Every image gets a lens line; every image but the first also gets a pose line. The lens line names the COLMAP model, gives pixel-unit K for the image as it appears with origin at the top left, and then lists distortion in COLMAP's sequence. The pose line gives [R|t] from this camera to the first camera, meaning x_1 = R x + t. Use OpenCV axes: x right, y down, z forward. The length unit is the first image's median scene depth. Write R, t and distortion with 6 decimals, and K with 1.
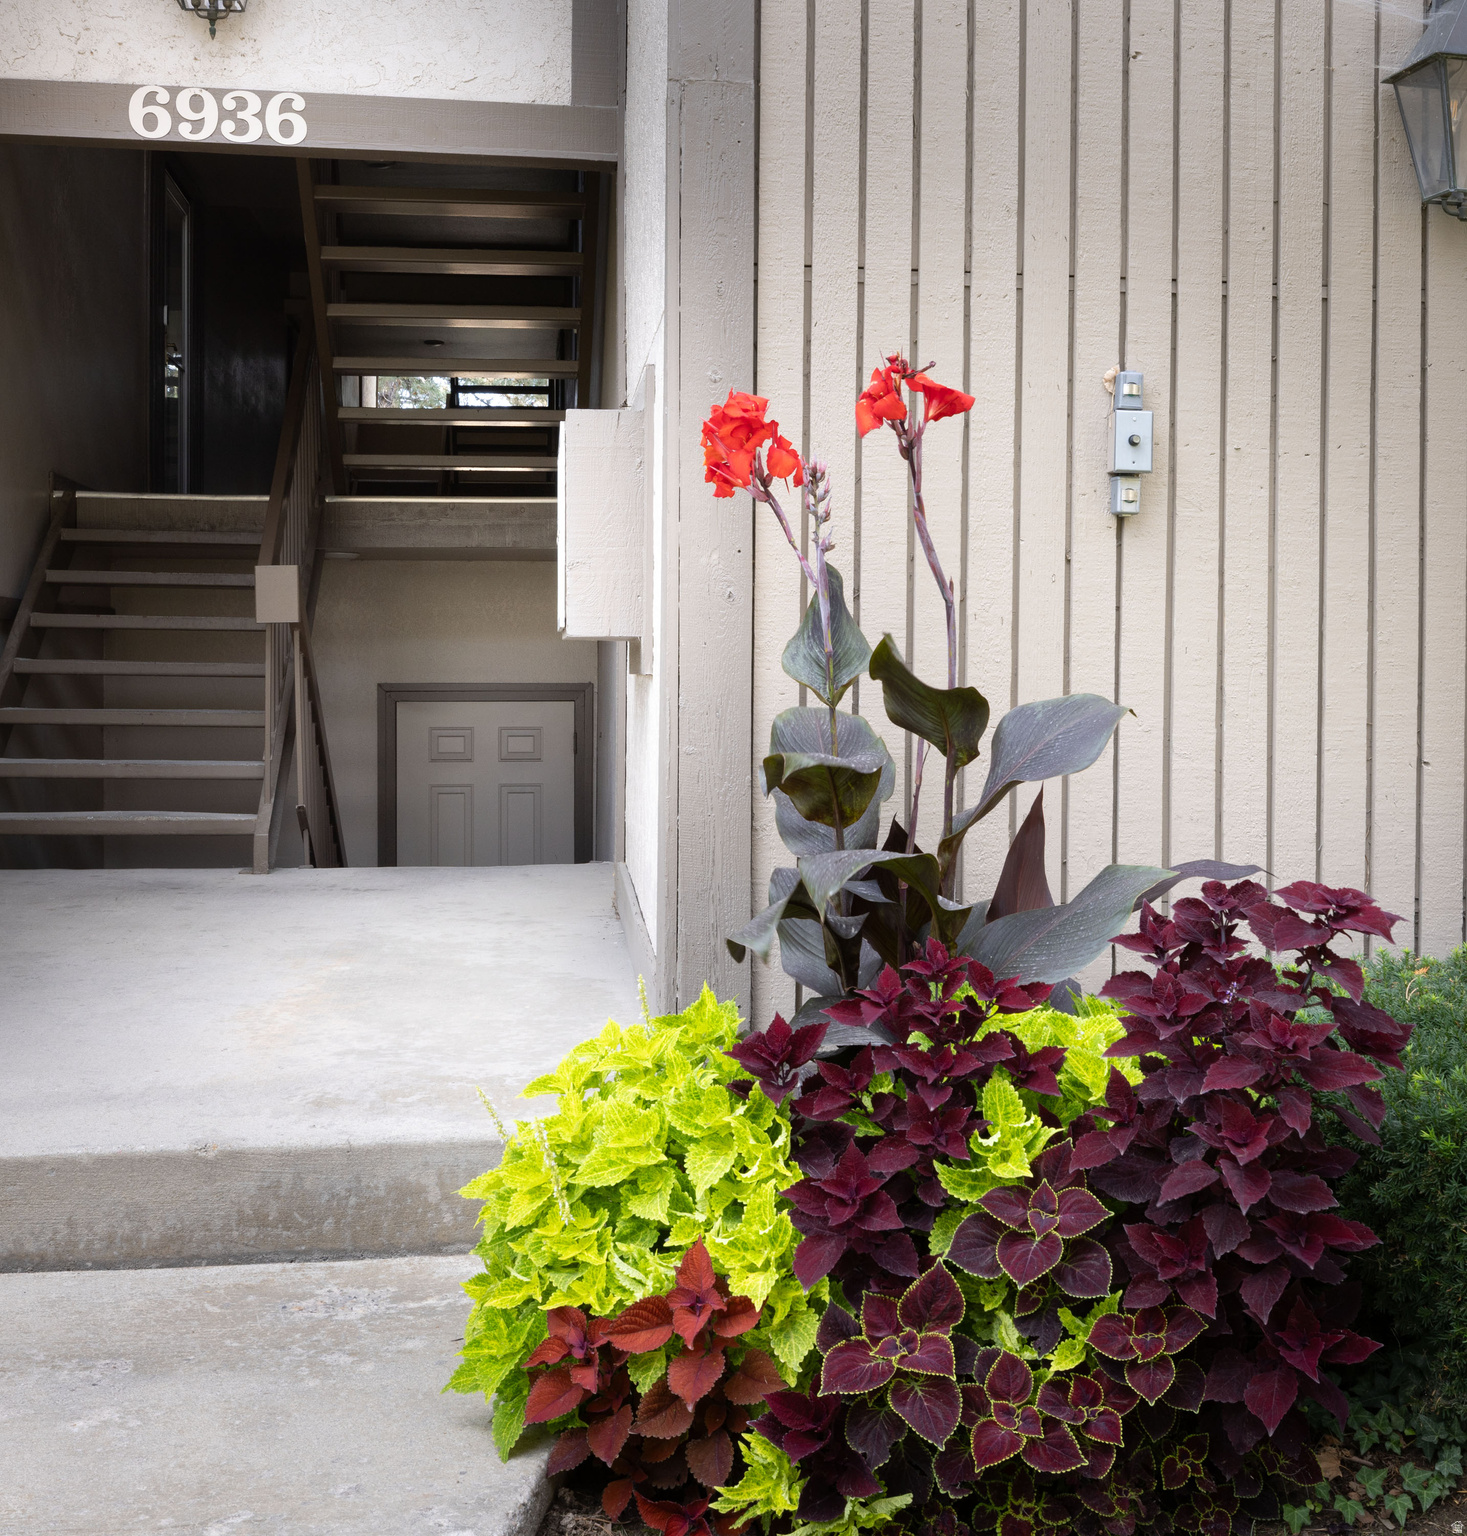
lens RADIAL K [[1997.7, 0, 733.5], [0, 1997.7, 768.0], [0, 0, 1]] dist [-0.198937, 0.510362]
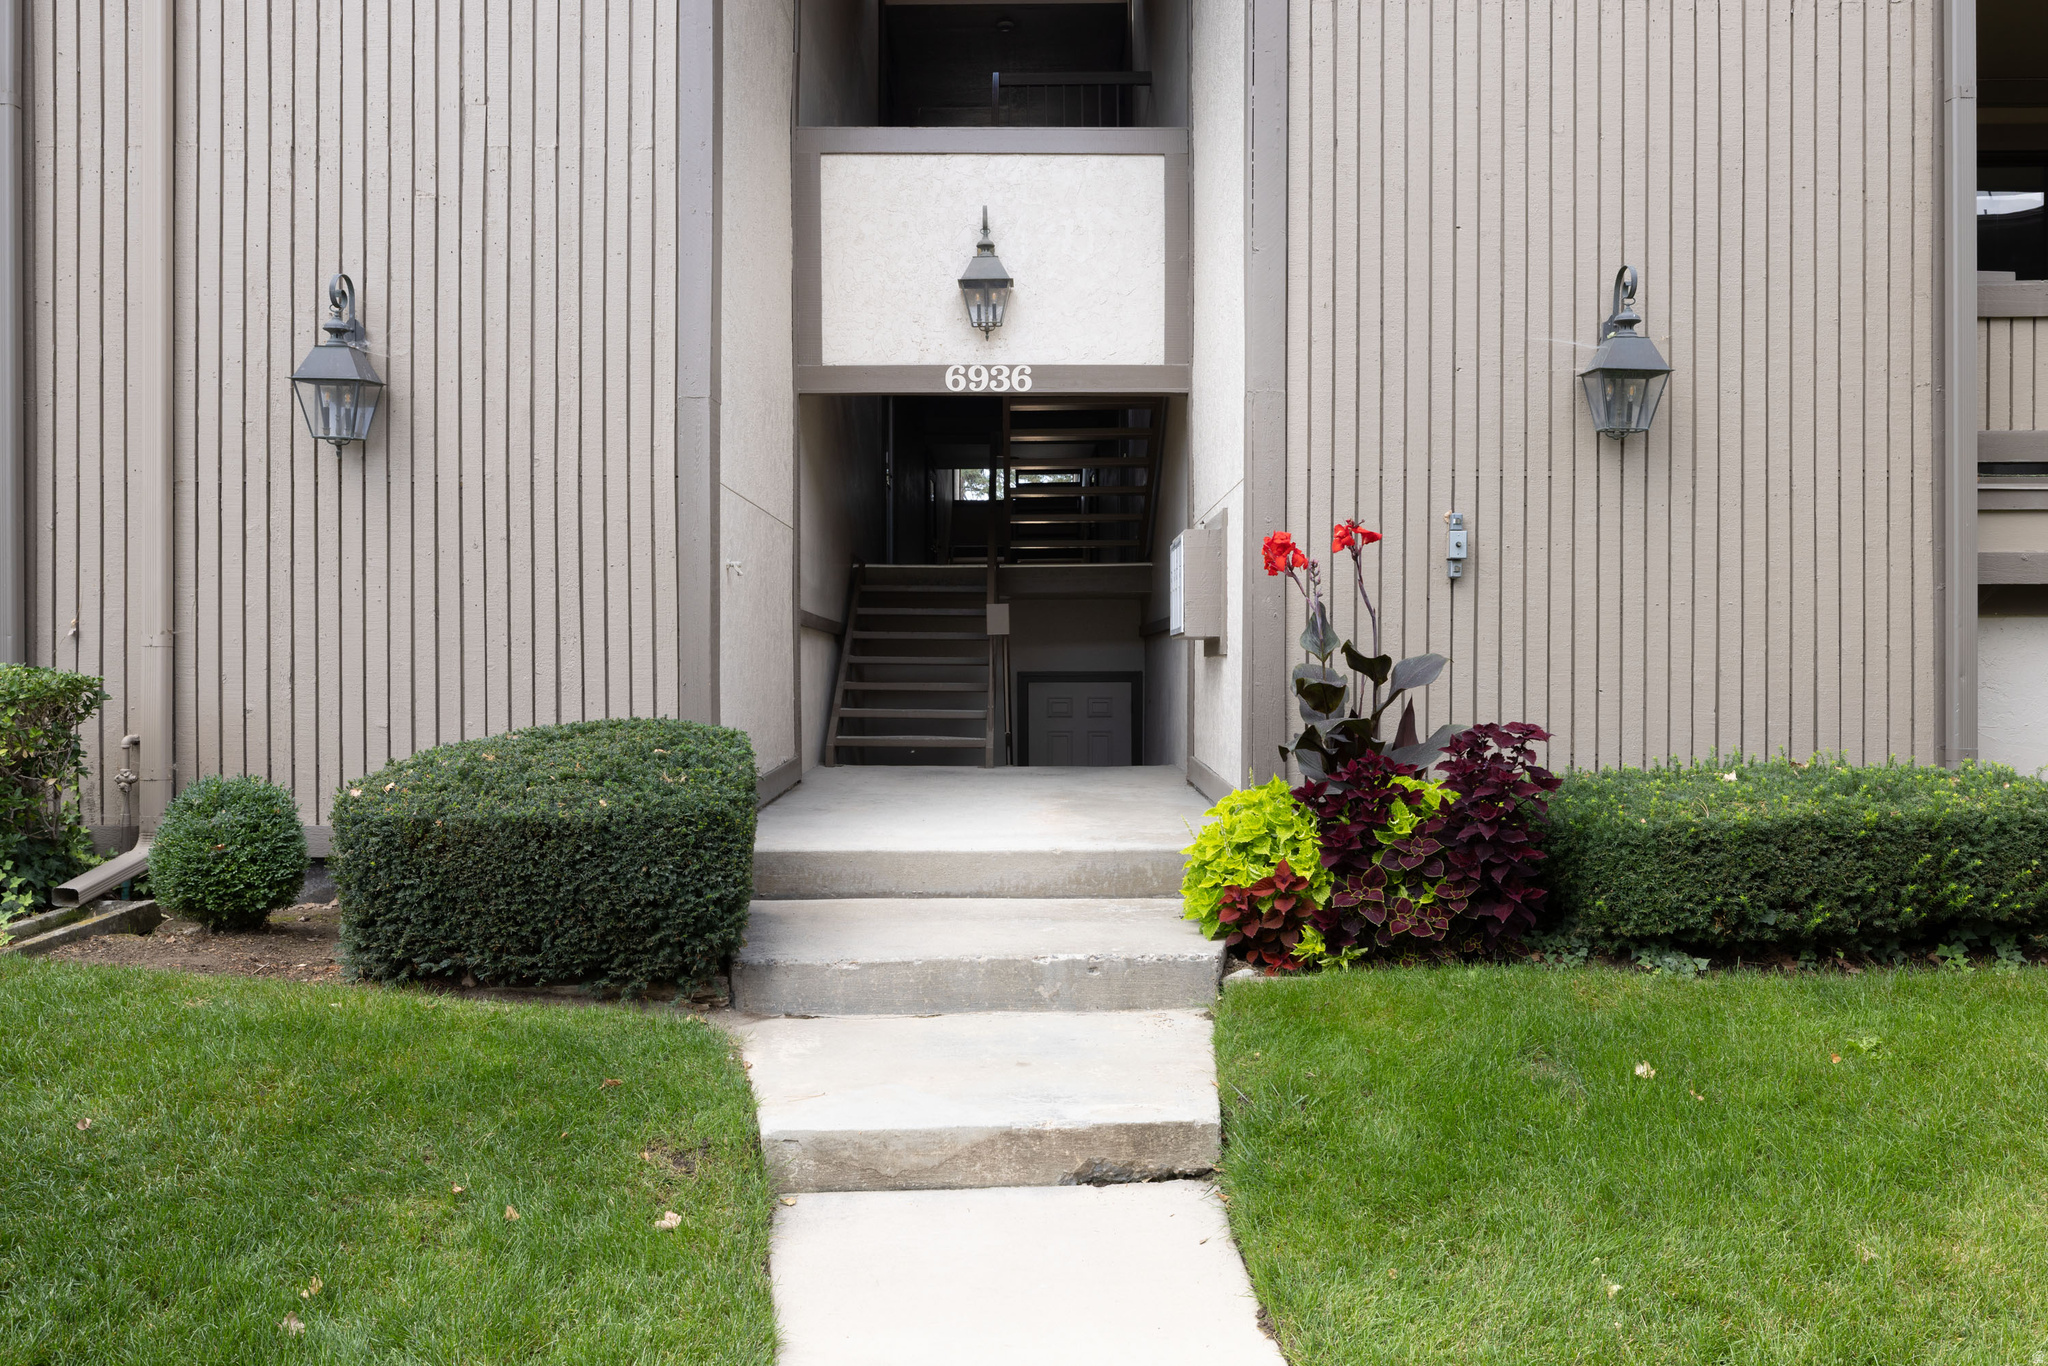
lens RADIAL K [[1382.4, 0, 1012.0], [0, 1382.4, 653.6], [0, 0, 1]] dist [0.002991, 0.000745]
pose [[0.990973, -0.003989, -0.134001, -0.112558], [-0.004291, 0.998101, -0.061445, 0.069104], [0.133992, 0.061465, 0.989074, -0.792866]]
